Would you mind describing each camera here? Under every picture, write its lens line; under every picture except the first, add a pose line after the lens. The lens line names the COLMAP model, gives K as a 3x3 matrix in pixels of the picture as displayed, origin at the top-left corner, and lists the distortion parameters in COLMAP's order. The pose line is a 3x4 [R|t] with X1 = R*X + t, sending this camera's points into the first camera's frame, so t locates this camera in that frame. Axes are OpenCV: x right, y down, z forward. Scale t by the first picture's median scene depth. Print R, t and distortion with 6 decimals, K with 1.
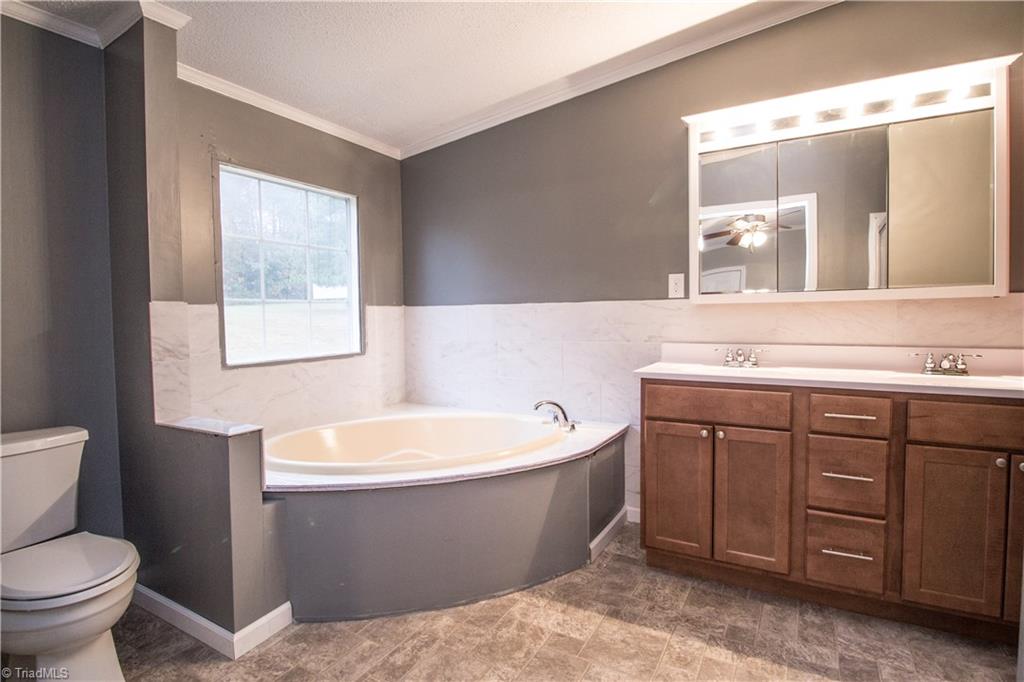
lens RADIAL K [[500.9, 0, 517.0], [0, 500.9, 343.8], [0, 0, 1]] dist [-0.030484, -0.000100]
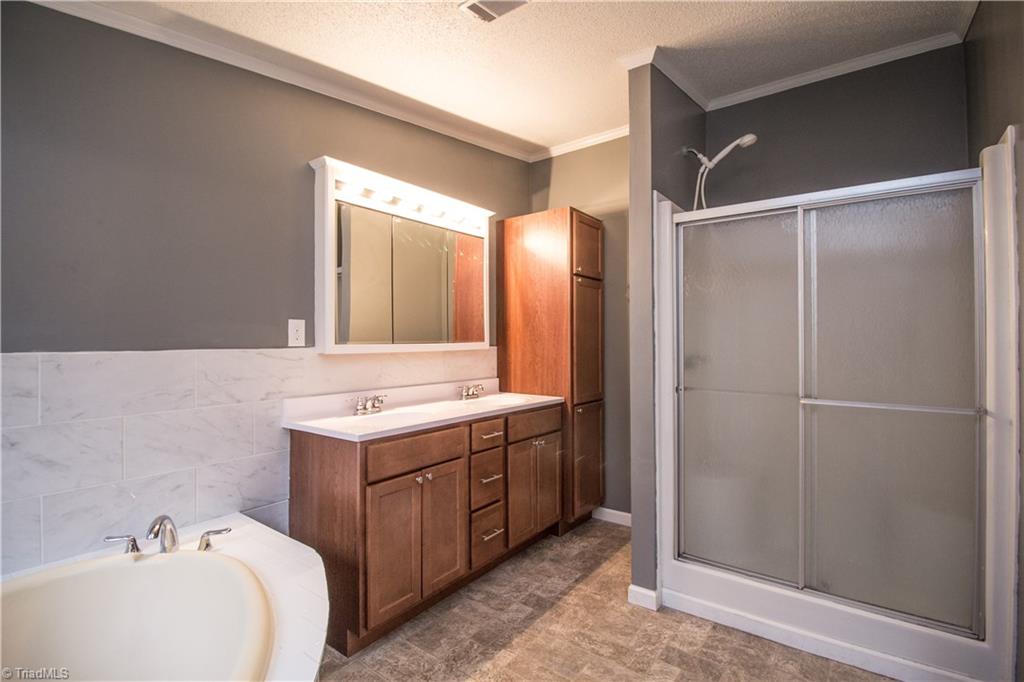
lens RADIAL K [[476.2, 0, 514.2], [0, 476.2, 334.7], [0, 0, 1]] dist [-0.002345, -0.011831]
pose [[0.115560, 0.025495, 0.992973, -0.658622], [0.054928, 0.997977, -0.032016, -0.089875], [-0.991781, 0.058242, 0.113925, 0.721475]]
